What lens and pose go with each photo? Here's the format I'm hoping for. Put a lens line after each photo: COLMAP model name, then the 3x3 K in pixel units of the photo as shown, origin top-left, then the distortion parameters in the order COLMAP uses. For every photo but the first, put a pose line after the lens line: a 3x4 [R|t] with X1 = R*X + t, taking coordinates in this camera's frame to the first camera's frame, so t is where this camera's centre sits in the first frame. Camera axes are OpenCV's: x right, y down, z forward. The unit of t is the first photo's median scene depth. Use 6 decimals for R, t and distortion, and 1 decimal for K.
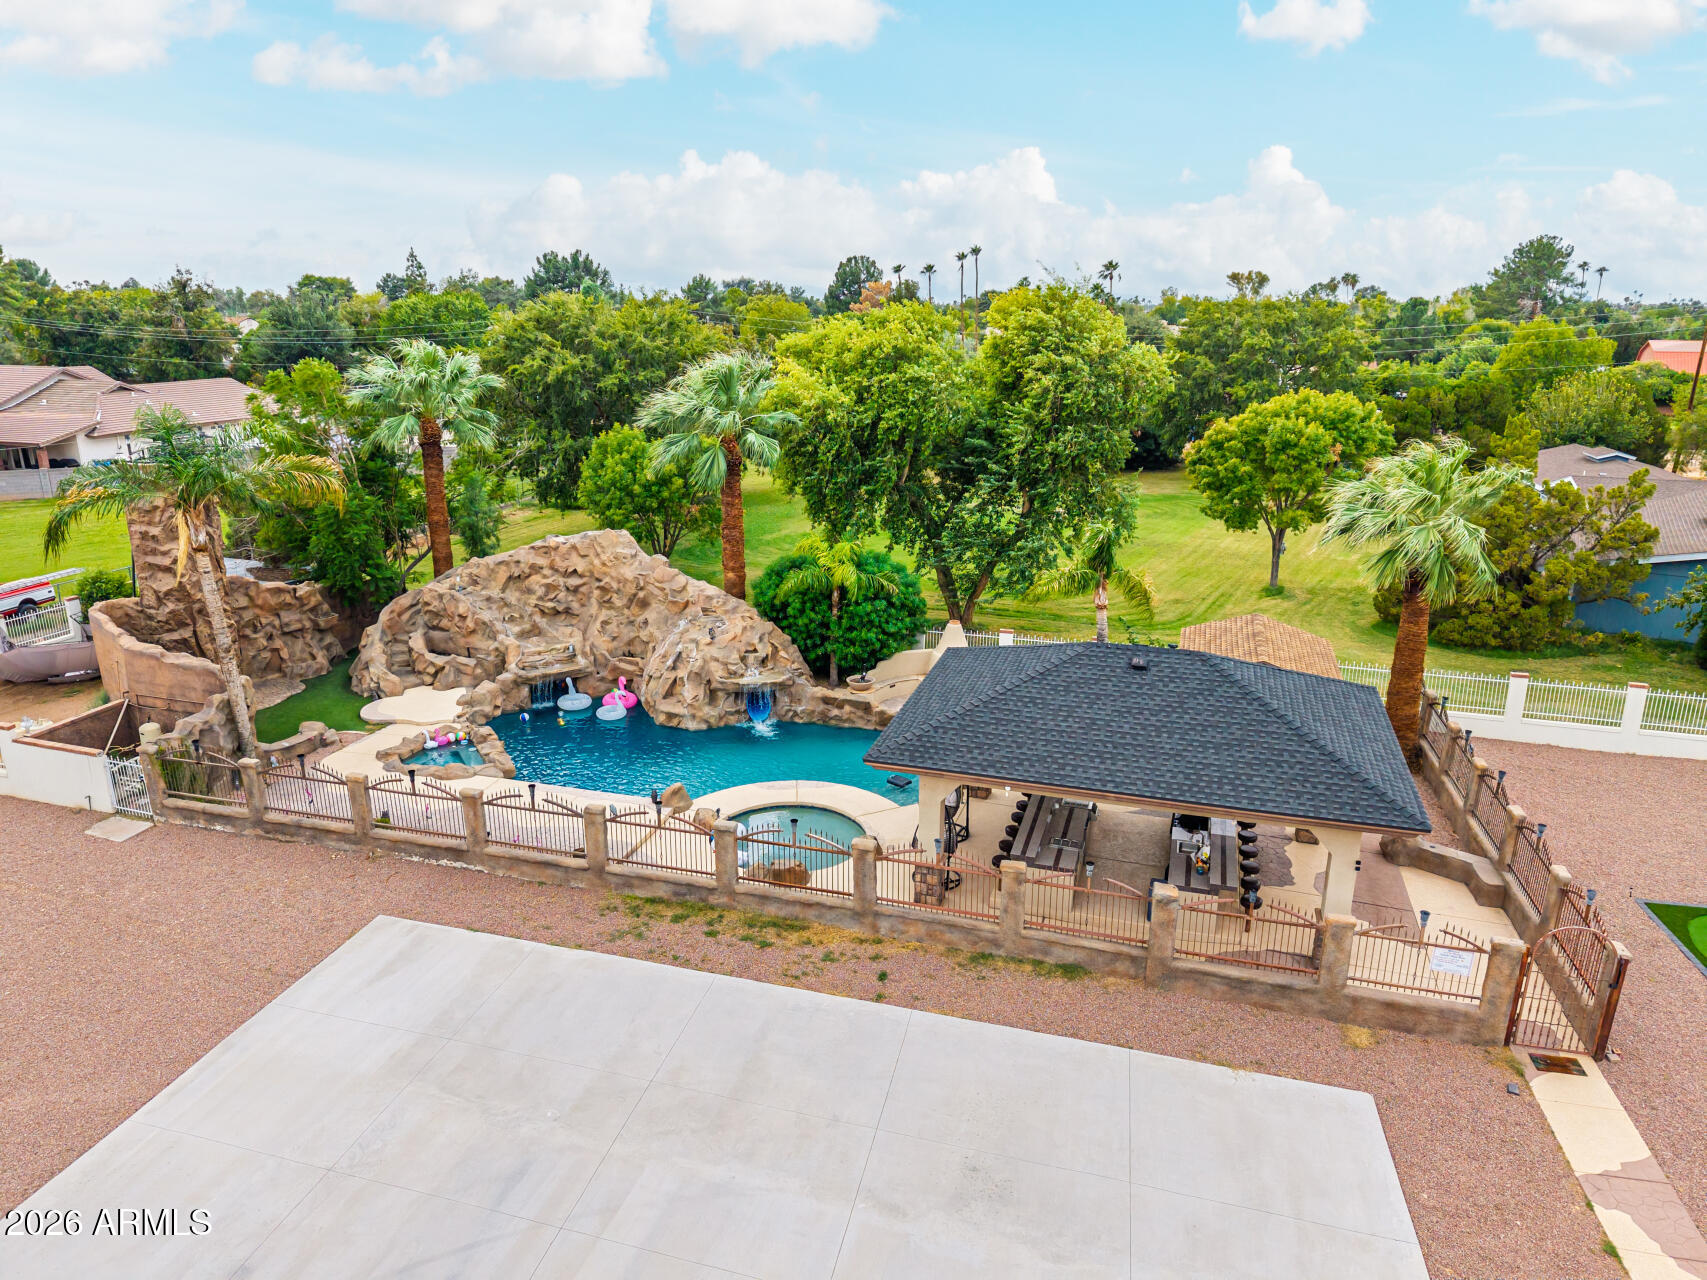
lens RADIAL K [[1137.4, 0, 849.9], [0, 1137.4, 631.8], [0, 0, 1]] dist [0.035607, -0.039275]
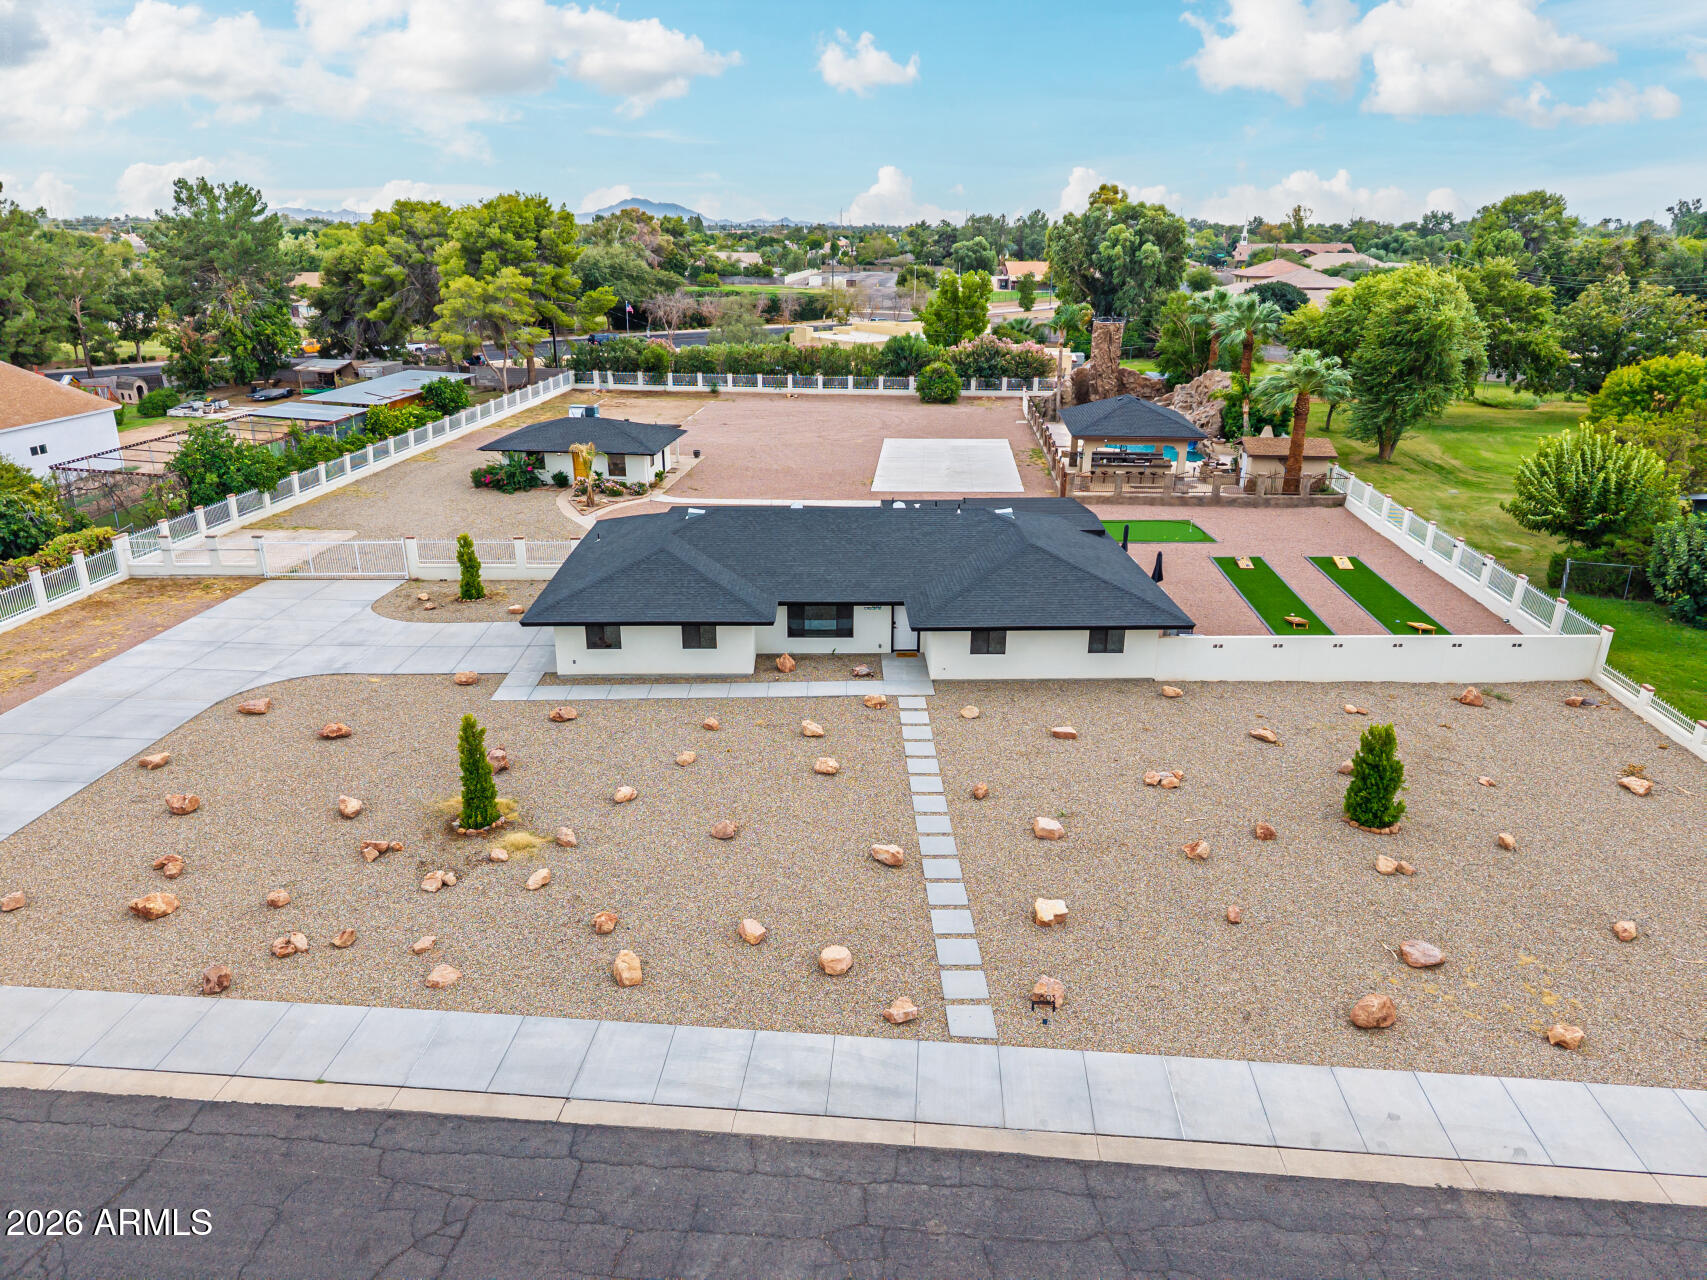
lens RADIAL K [[1137.4, 0, 847.0], [0, 1137.4, 645.4], [0, 0, 1]] dist [0.035607, -0.039275]
pose [[0.213154, 0.330930, -0.919266, 2.187672], [-0.271474, 0.923900, 0.269651, 0.007690], [0.938545, 0.192080, 0.286772, -0.301314]]
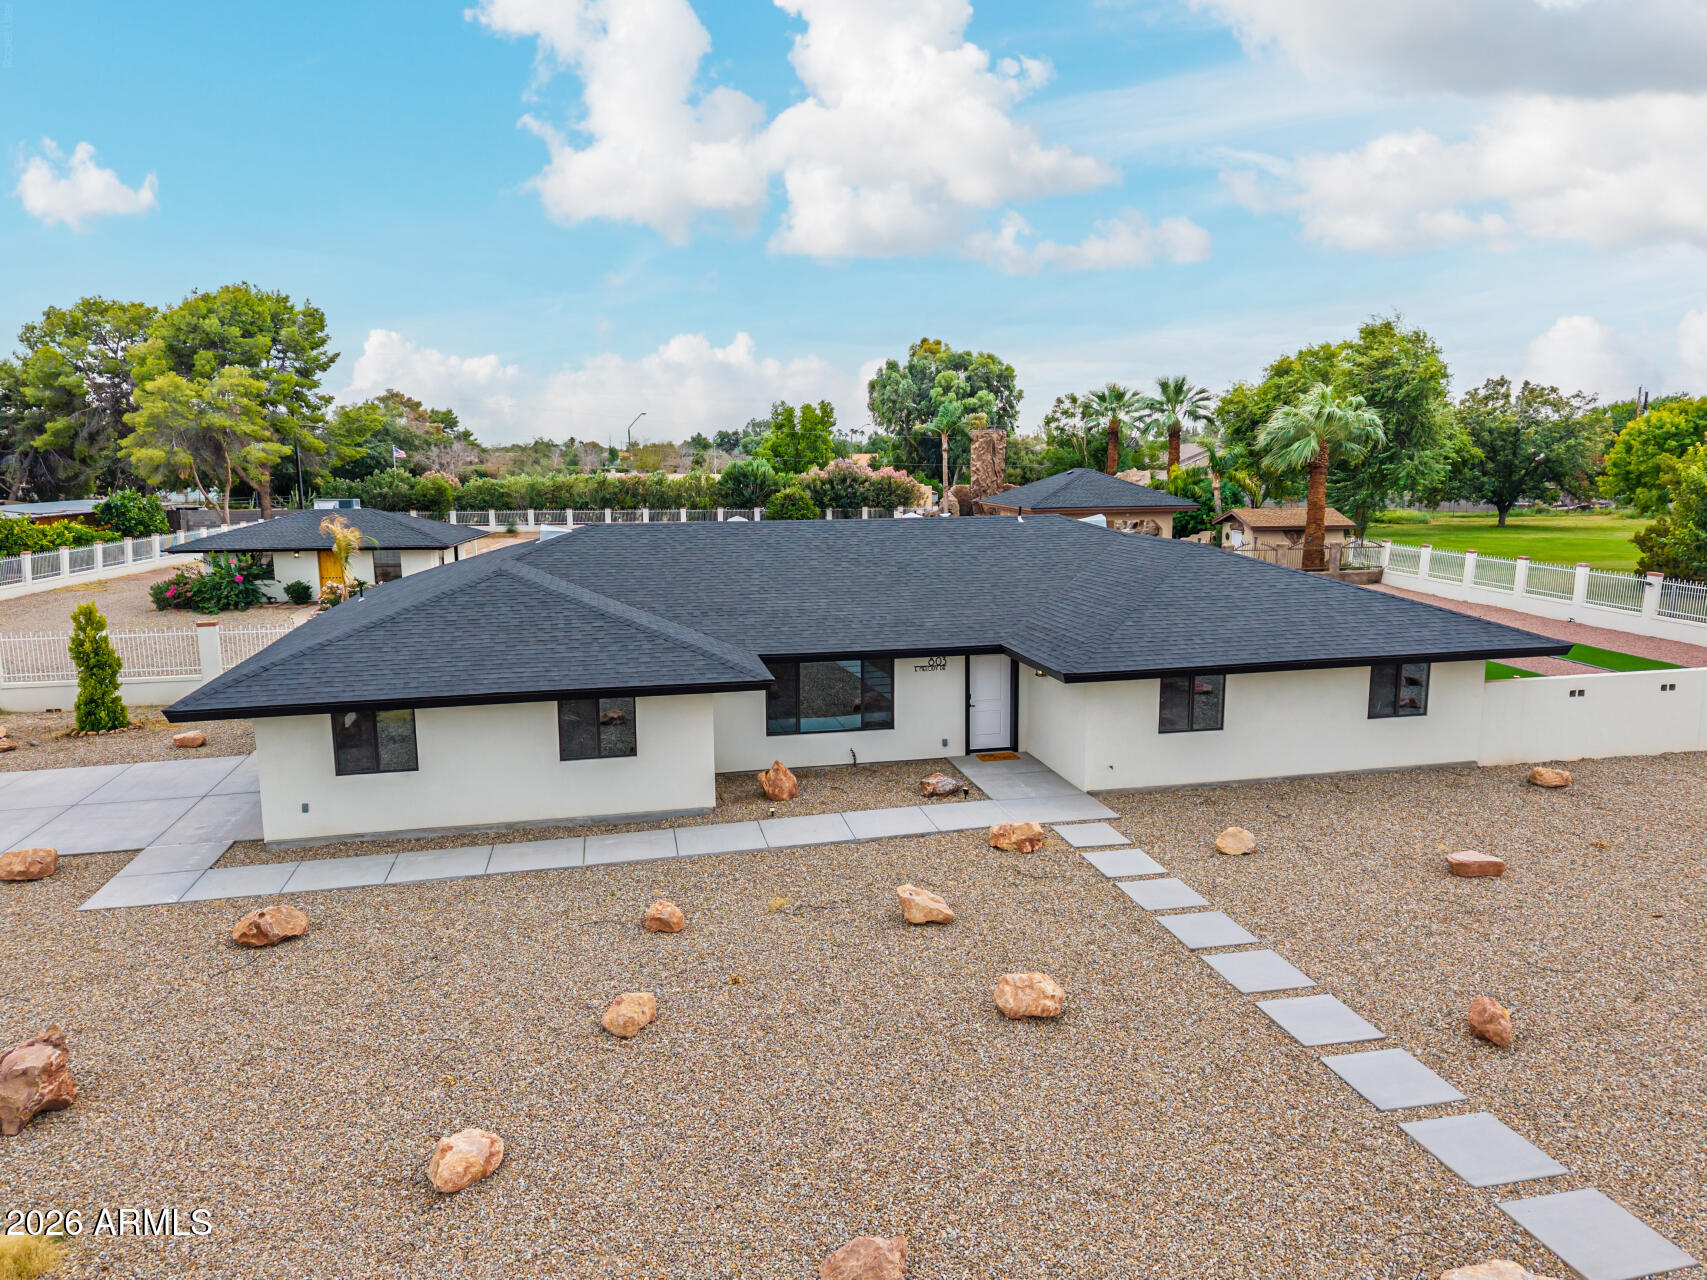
lens RADIAL K [[1137.4, 0, 848.6], [0, 1137.4, 639.2], [0, 0, 1]] dist [0.035607, -0.039275]
pose [[0.403377, 0.137566, -0.904634, 1.591962], [-0.243295, 0.969172, 0.038894, 0.269842], [0.882097, 0.204404, 0.424411, -0.242439]]
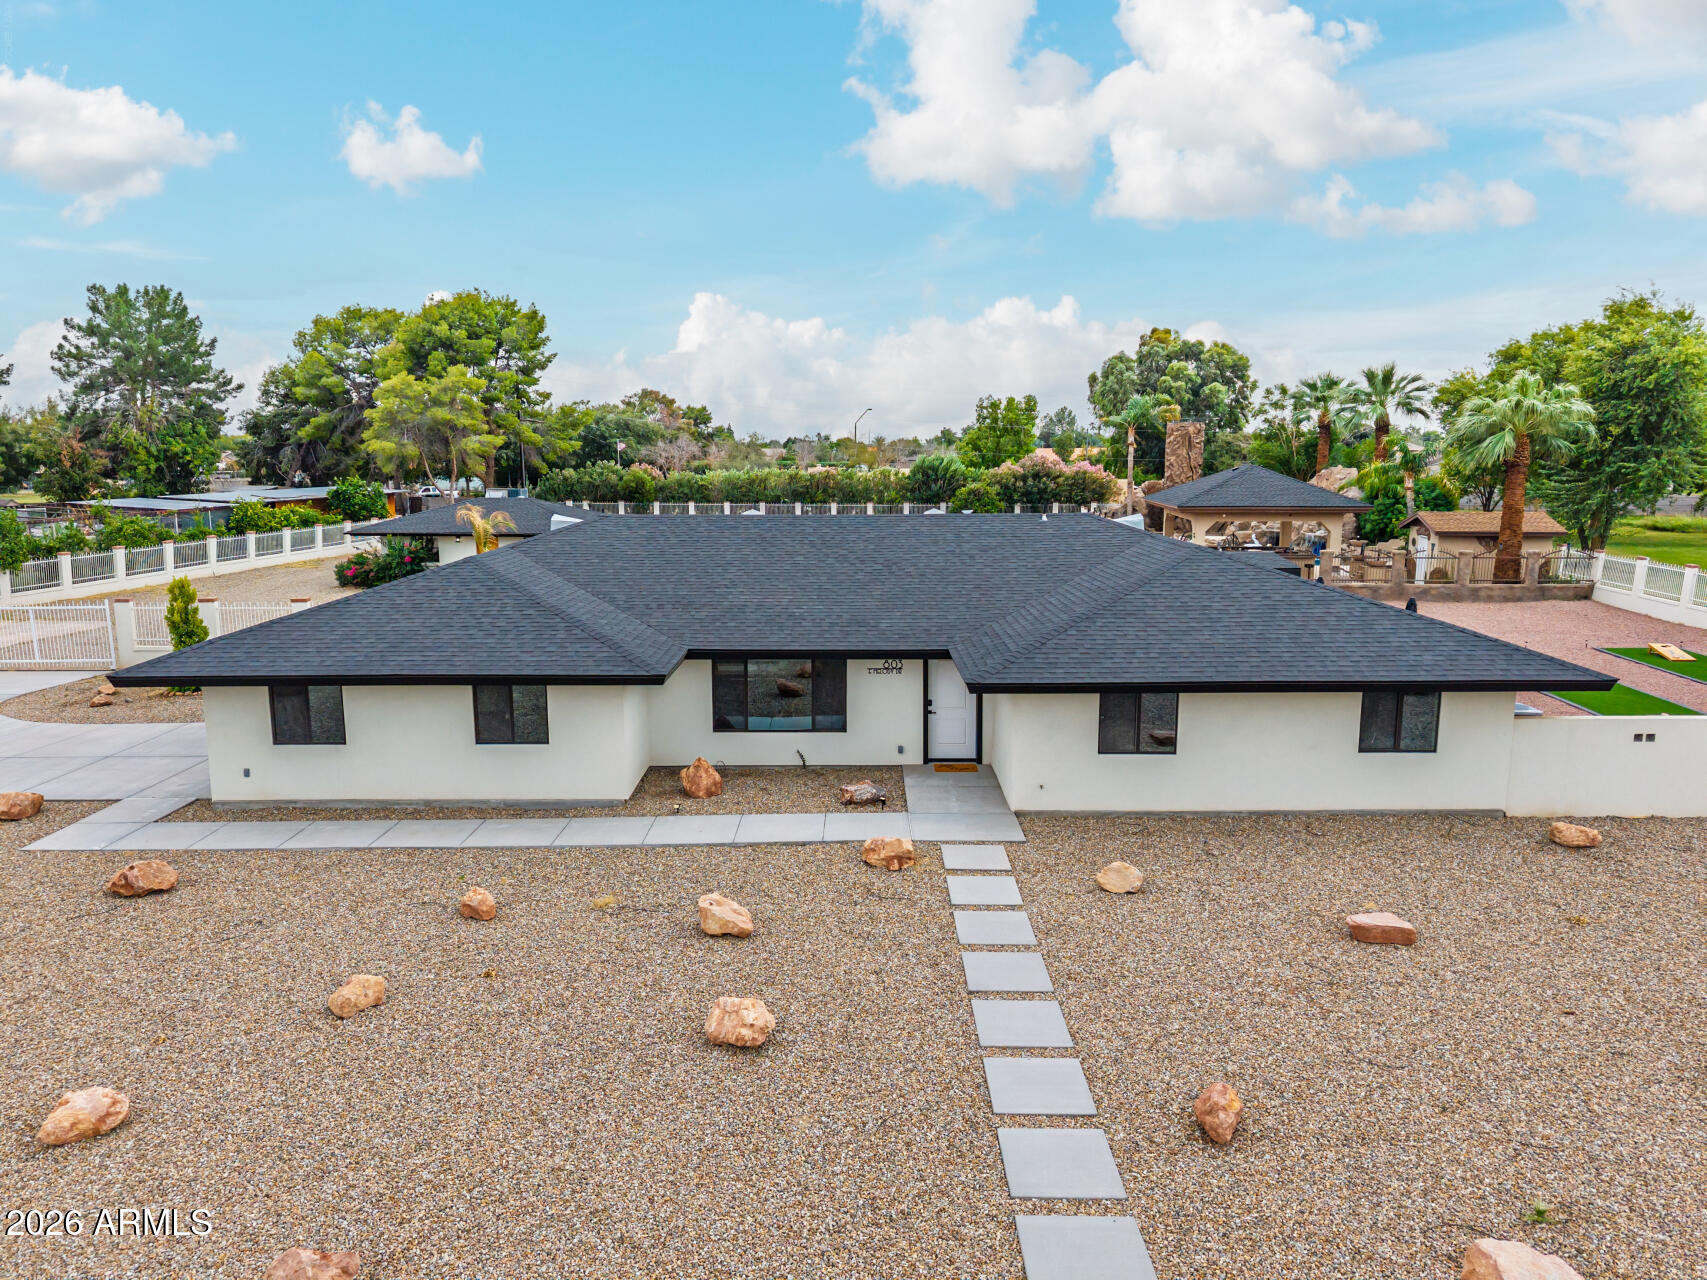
lens RADIAL K [[1137.4, 0, 847.9], [0, 1137.4, 648.5], [0, 0, 1]] dist [0.035607, -0.039275]
pose [[0.189510, 0.161194, -0.968557, 1.621601], [-0.267265, 0.957655, 0.107086, 0.226941], [0.944805, 0.238567, 0.224566, -0.084278]]
